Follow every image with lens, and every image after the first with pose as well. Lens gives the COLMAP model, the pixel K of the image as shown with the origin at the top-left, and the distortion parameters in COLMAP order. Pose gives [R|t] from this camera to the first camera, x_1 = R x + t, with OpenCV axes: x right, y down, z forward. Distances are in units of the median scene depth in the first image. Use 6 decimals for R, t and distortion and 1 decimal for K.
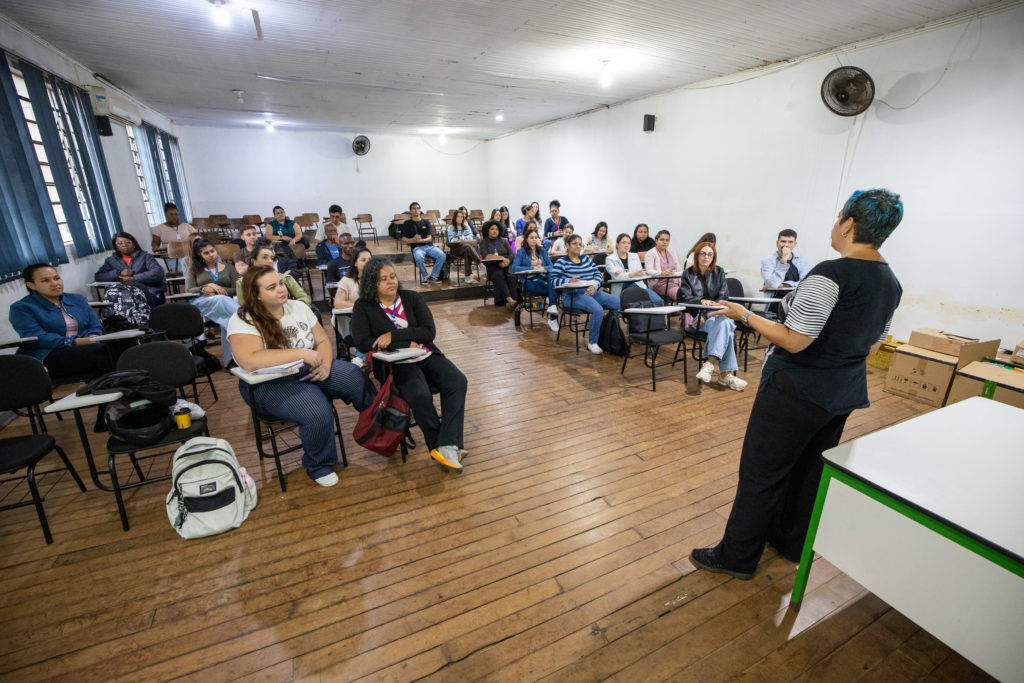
lens RADIAL K [[443.5, 0, 510.4], [0, 443.5, 337.1], [0, 0, 1]] dist [-0.034651, 0.016659]
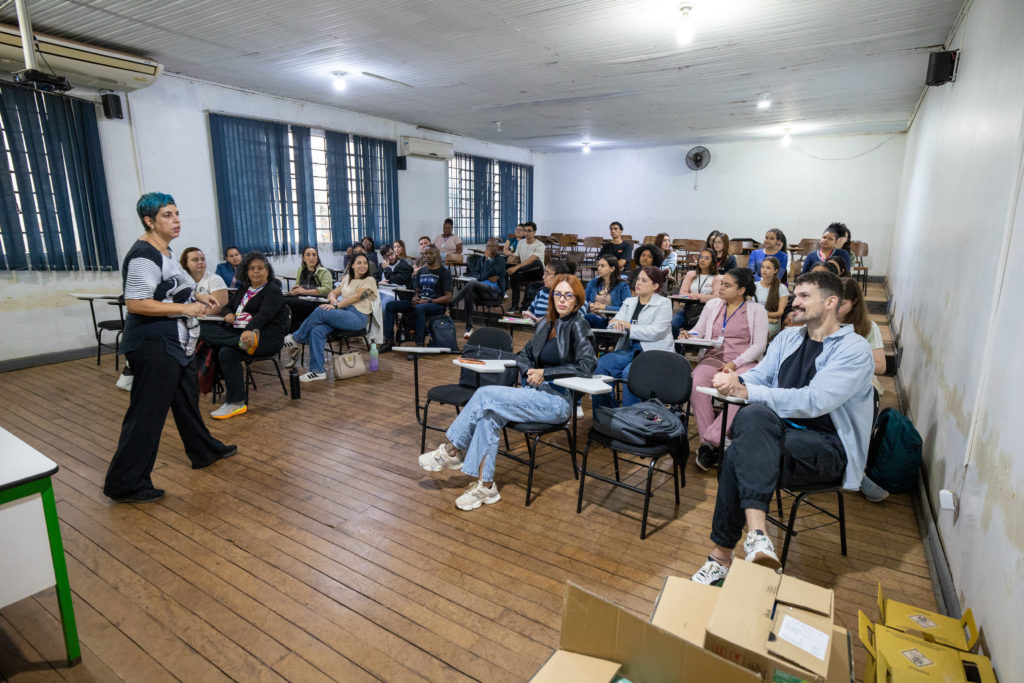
lens RADIAL K [[544.7, 0, 512.0], [0, 544.7, 341.5], [0, 0, 1]] dist [-0.005755, -0.000297]
pose [[0.535859, 0.187259, -0.823280, 0.626020], [-0.266284, 0.962812, 0.045676, -0.083295], [0.801217, 0.194750, 0.565795, 0.313692]]
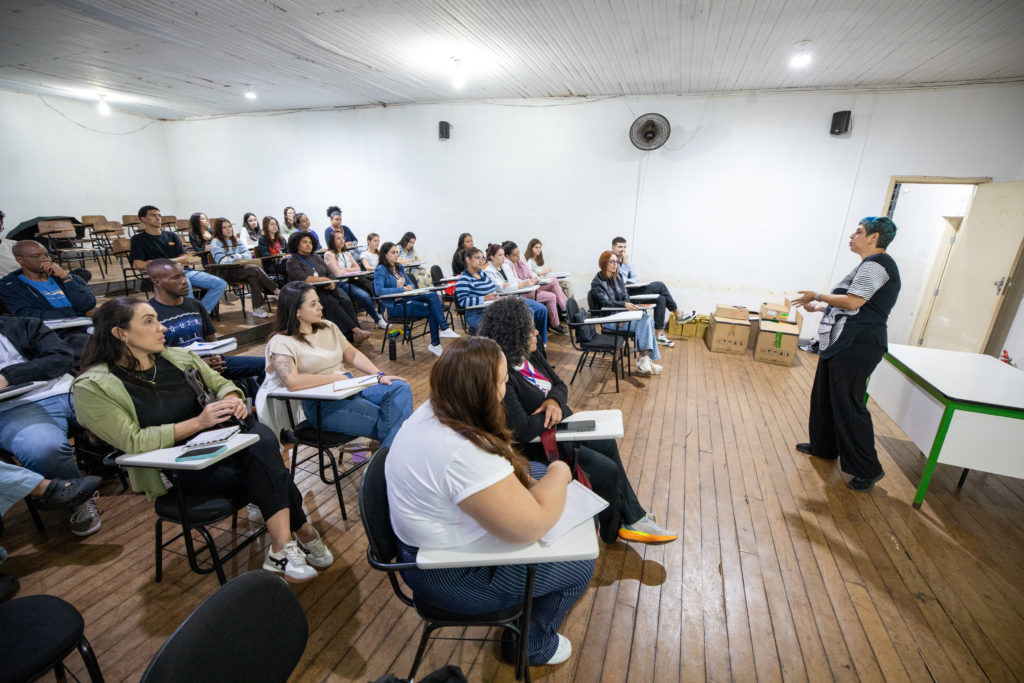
lens RADIAL K [[443.5, 0, 510.4], [0, 443.5, 337.1], [0, 0, 1]] dist [-0.034651, 0.016659]
pose [[0.730873, -0.168285, 0.661442, -0.313438], [0.174897, 0.982946, 0.056827, -0.066020], [-0.659724, 0.074151, 0.747841, 0.208862]]
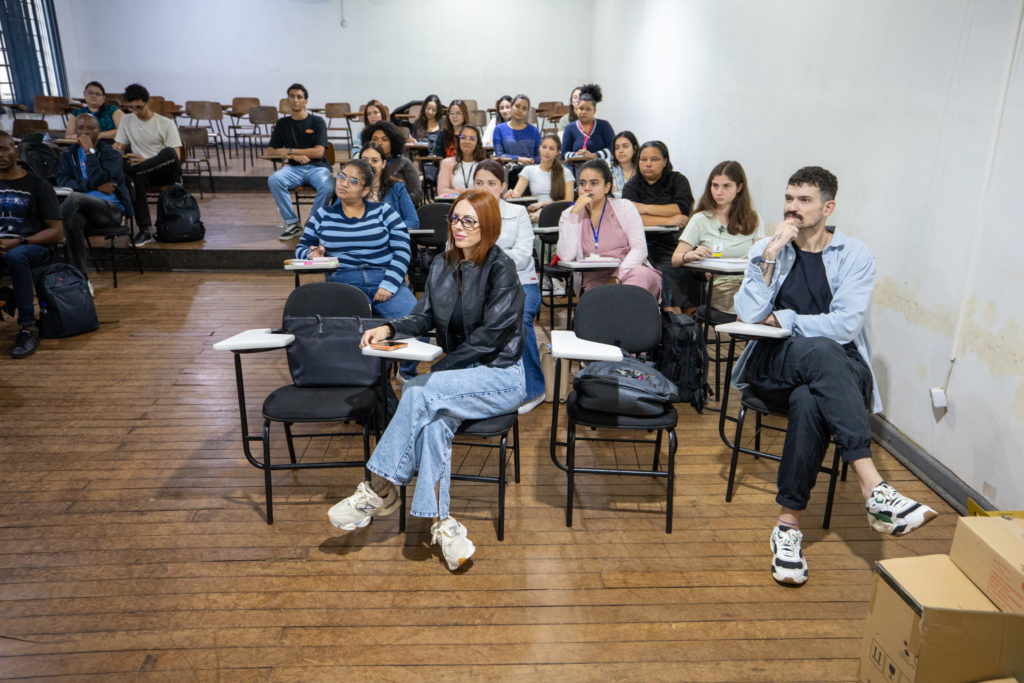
lens RADIAL K [[803.8, 0, 506.5], [0, 803.8, 321.2], [0, 0, 1]] dist [-0.049363, 0.536289]
pose [[0.906890, 0.125342, -0.402294, 0.483808], [-0.127619, 0.991595, 0.021260, -0.070055], [0.401577, 0.032060, 0.915264, 0.195115]]
